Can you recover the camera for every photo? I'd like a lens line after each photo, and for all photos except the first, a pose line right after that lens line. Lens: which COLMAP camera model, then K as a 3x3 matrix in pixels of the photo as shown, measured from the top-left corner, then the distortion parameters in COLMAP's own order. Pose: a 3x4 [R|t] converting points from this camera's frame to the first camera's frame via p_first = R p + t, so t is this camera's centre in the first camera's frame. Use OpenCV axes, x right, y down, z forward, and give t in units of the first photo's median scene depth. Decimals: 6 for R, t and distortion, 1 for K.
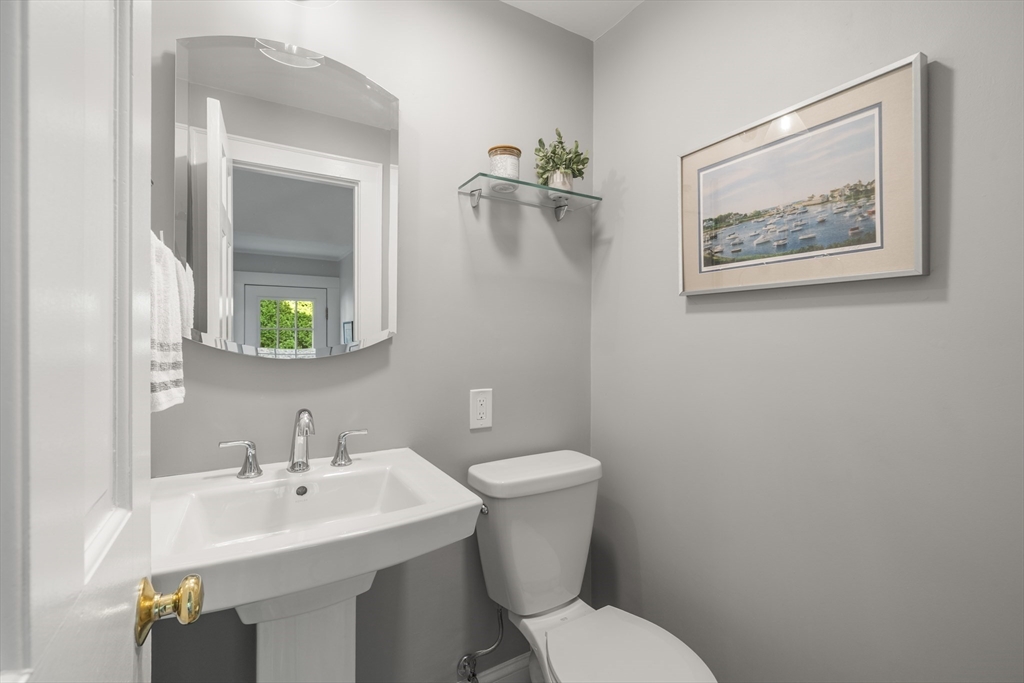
lens RADIAL K [[432.3, 0, 510.5], [0, 432.3, 338.6], [0, 0, 1]] dist [-0.001214, 0.000026]
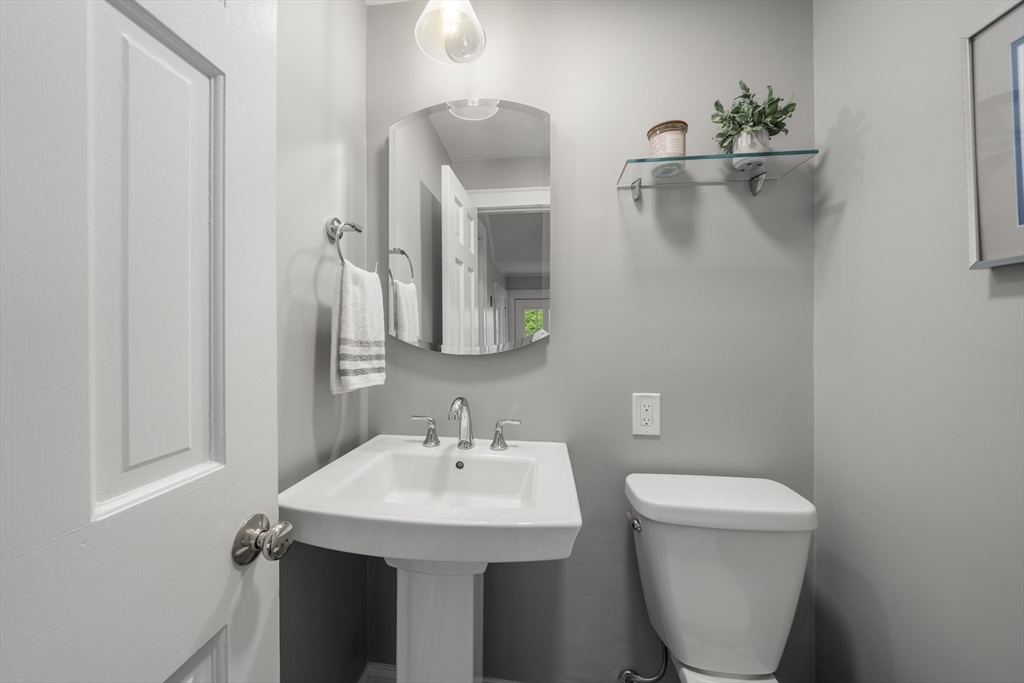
lens RADIAL K [[358.6, 0, 509.8], [0, 358.6, 335.7], [0, 0, 1]] dist [-0.007661, -0.000137]
pose [[0.796831, -0.000368, -0.604203, 0.172965], [-0.004380, 0.999970, -0.006385, -0.001265], [0.604187, 0.007735, 0.796805, 0.218239]]
